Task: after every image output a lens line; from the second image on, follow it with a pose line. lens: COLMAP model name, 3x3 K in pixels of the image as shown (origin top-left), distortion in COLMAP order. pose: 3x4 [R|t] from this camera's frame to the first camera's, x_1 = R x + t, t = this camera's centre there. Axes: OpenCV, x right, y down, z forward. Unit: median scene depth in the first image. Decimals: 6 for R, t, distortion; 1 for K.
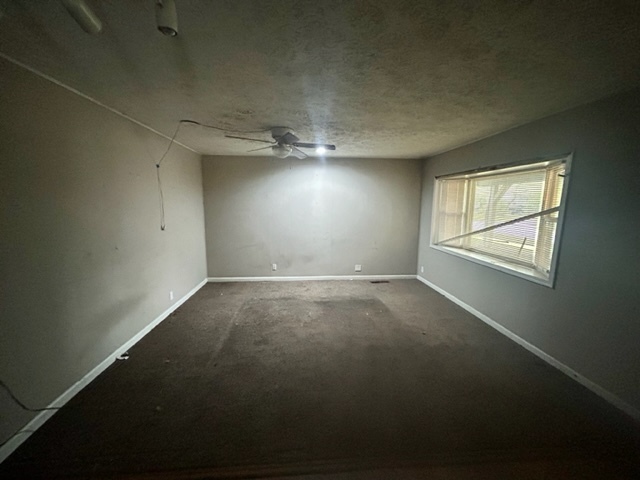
lens RADIAL K [[256.3, 0, 320.0], [0, 256.3, 238.9], [0, 0, 1]] dist [0.000200, 0.000318]
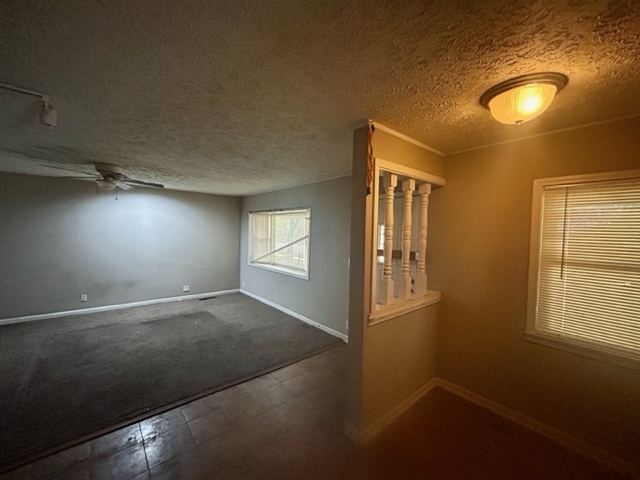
lens RADIAL K [[256.3, 0, 319.8], [0, 256.3, 240.0], [0, 0, 1]] dist [0.000200, 0.000318]
pose [[0.807637, -0.007947, 0.589626, -0.045014], [0.062879, 0.995369, -0.072713, 0.028206], [-0.586318, 0.095801, 0.804396, -0.301171]]
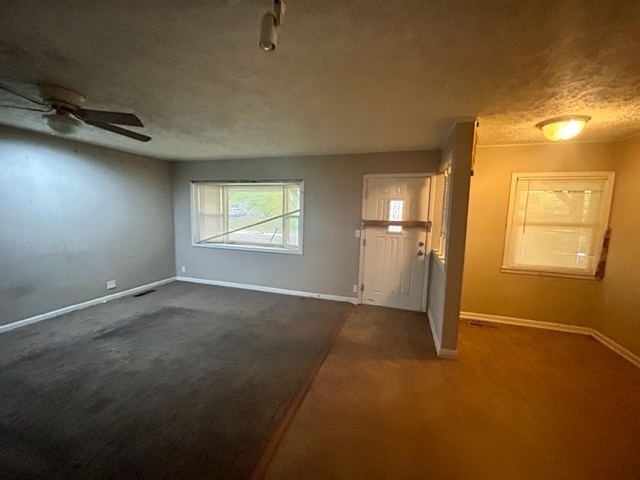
lens RADIAL K [[256.3, 0, 321.1], [0, 256.3, 238.7], [0, 0, 1]] dist [0.000200, 0.000318]
pose [[0.378741, -0.102644, 0.919793, -0.404016], [0.108241, 0.991923, 0.066123, -0.013633], [-0.919151, 0.074516, 0.386792, 0.105707]]
